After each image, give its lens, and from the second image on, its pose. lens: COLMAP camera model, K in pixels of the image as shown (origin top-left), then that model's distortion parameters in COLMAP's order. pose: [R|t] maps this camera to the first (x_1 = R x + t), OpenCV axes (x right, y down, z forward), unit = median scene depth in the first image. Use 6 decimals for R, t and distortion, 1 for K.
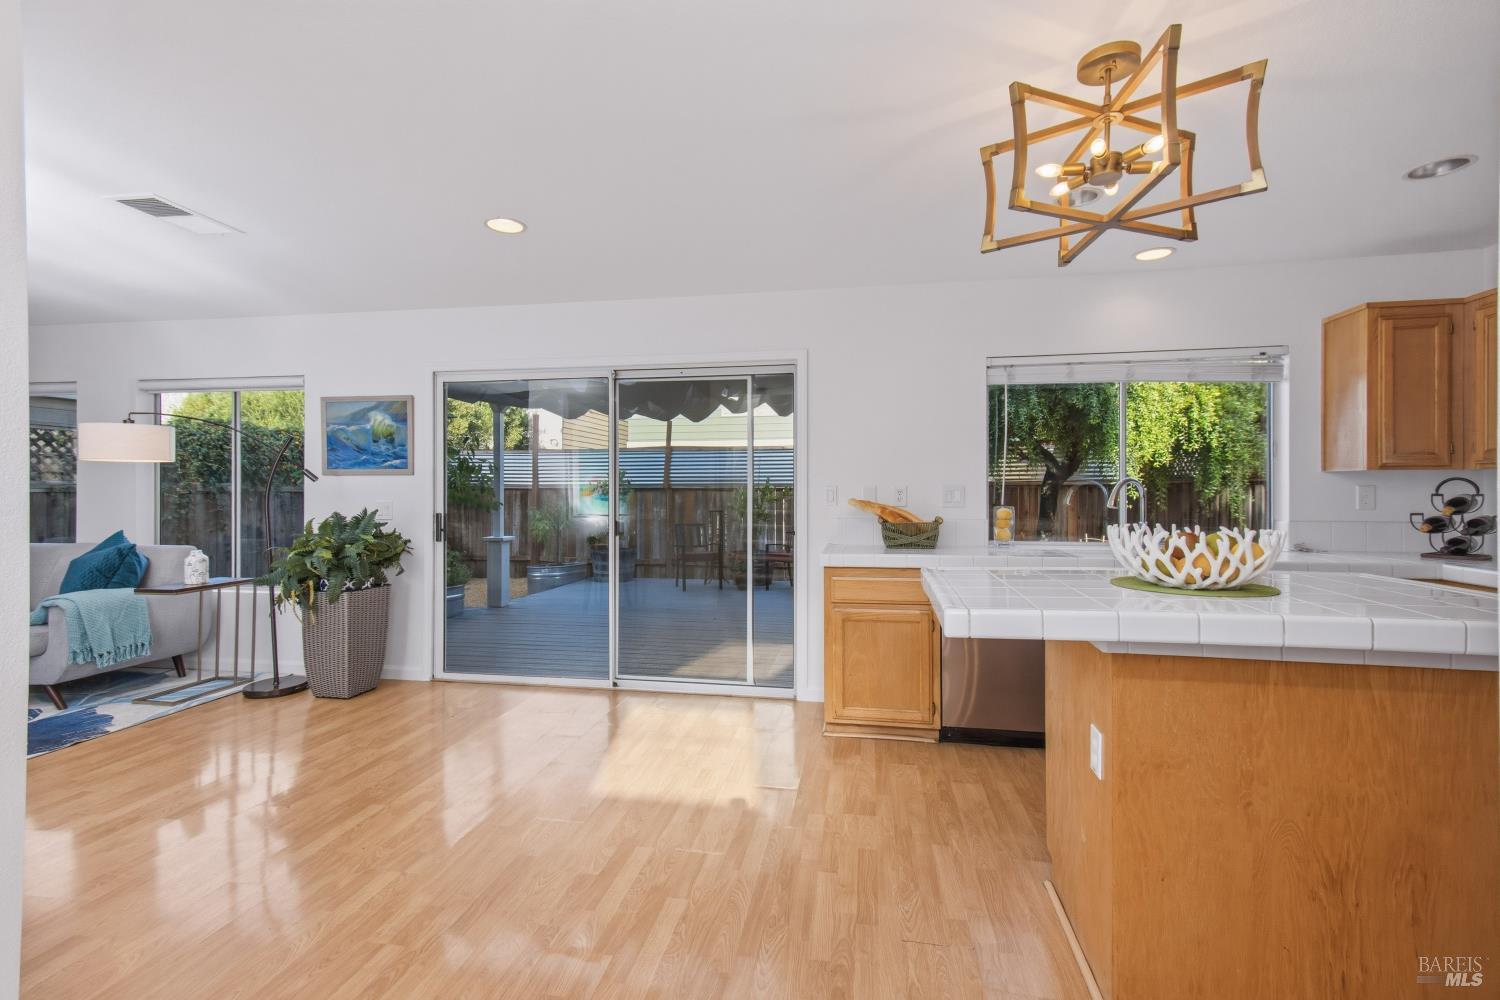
lens RADIAL K [[663.5, 0, 749.4], [0, 663.5, 486.9], [0, 0, 1]] dist [0.019891, 0.000128]
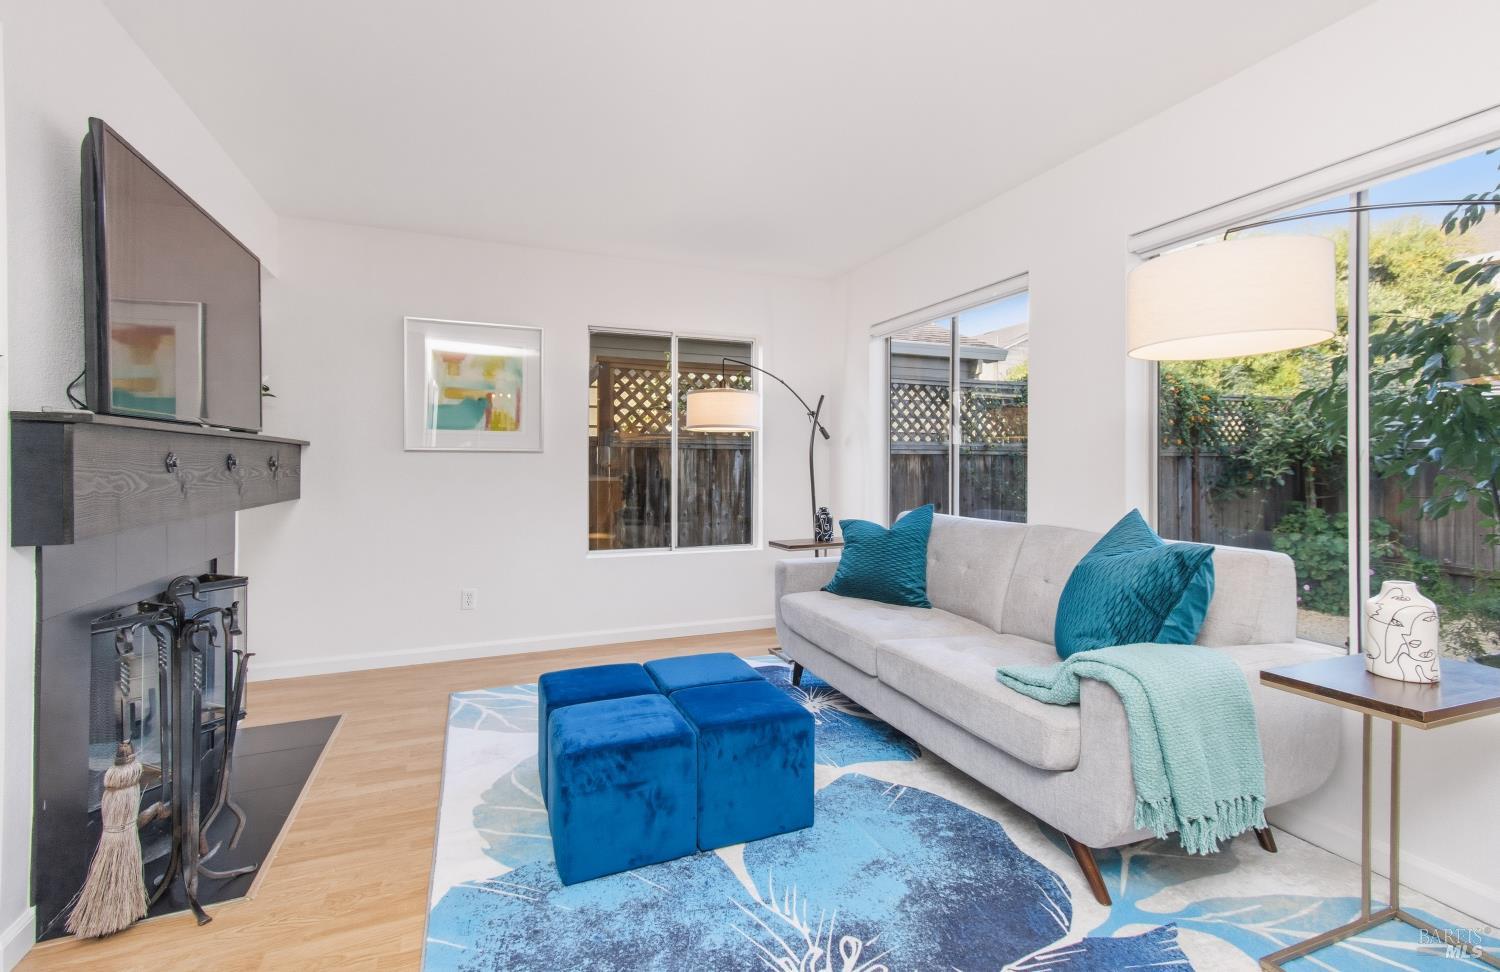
lens RADIAL K [[672.0, 0, 750.7], [0, 672.0, 457.6], [0, 0, 1]] dist [0.013803, 0.000037]
pose [[0.525434, -0.006300, -0.850811, -0.705646], [0.003972, 0.999980, -0.004952, 0.029925], [0.850825, -0.000778, 0.525449, 0.528225]]
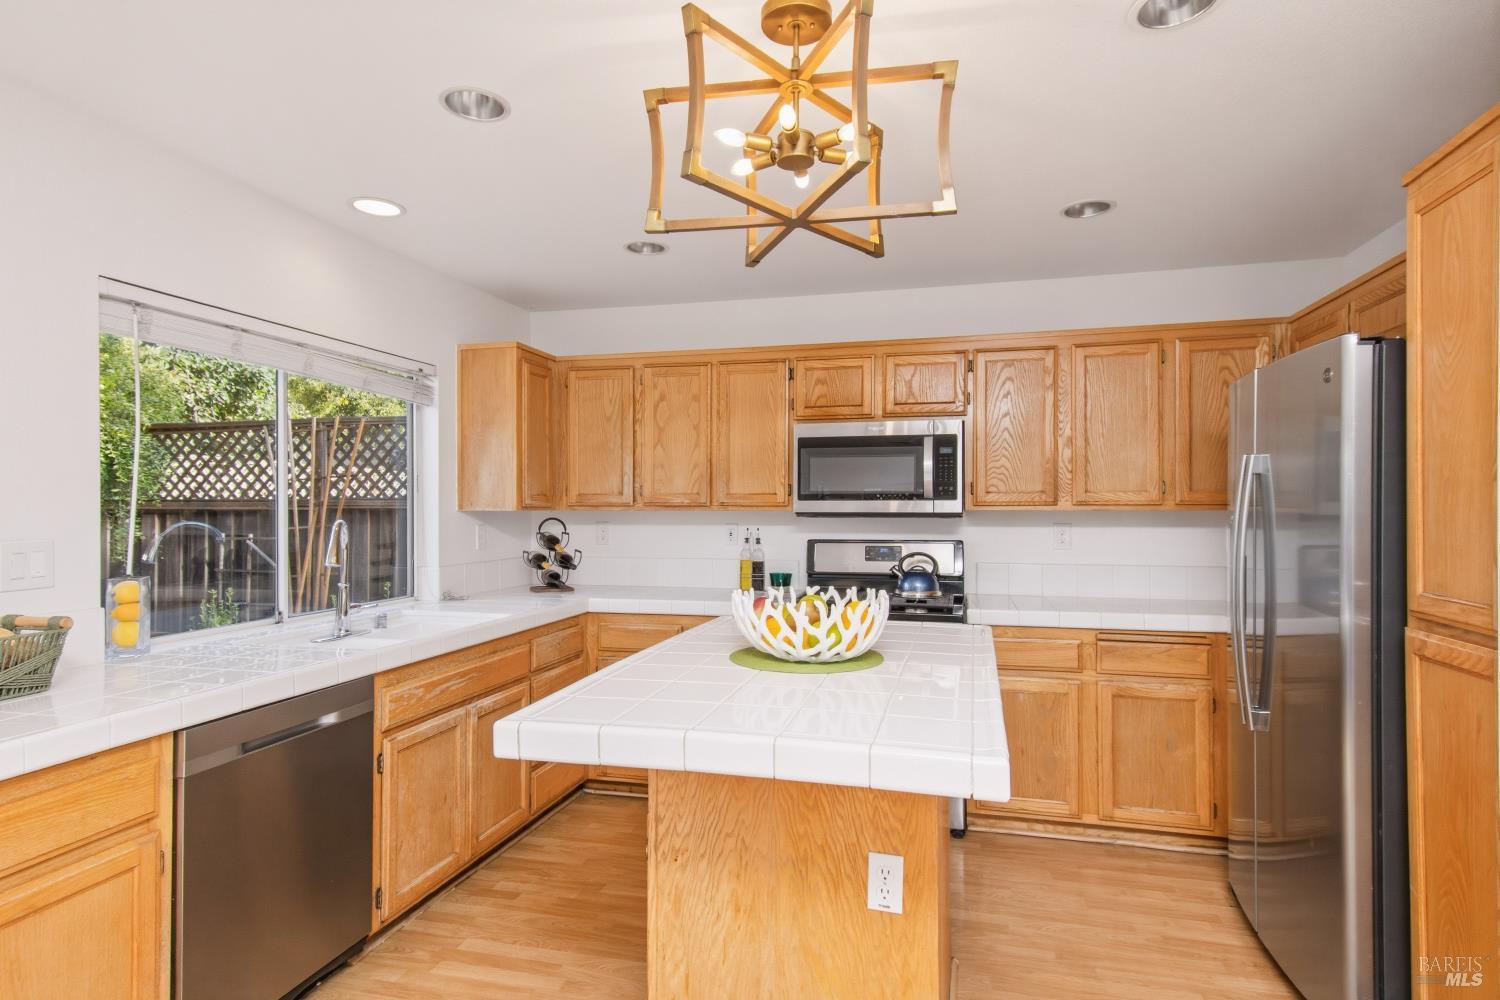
lens RADIAL K [[813.4, 0, 750.7], [0, 813.4, 505.8], [0, 0, 1]] dist [0.030635, -0.000104]
pose [[0.075579, 0.002332, 0.997137, -0.198600], [-0.004077, 0.999990, -0.002029, -0.024447], [-0.997132, -0.003912, 0.075587, 0.447453]]
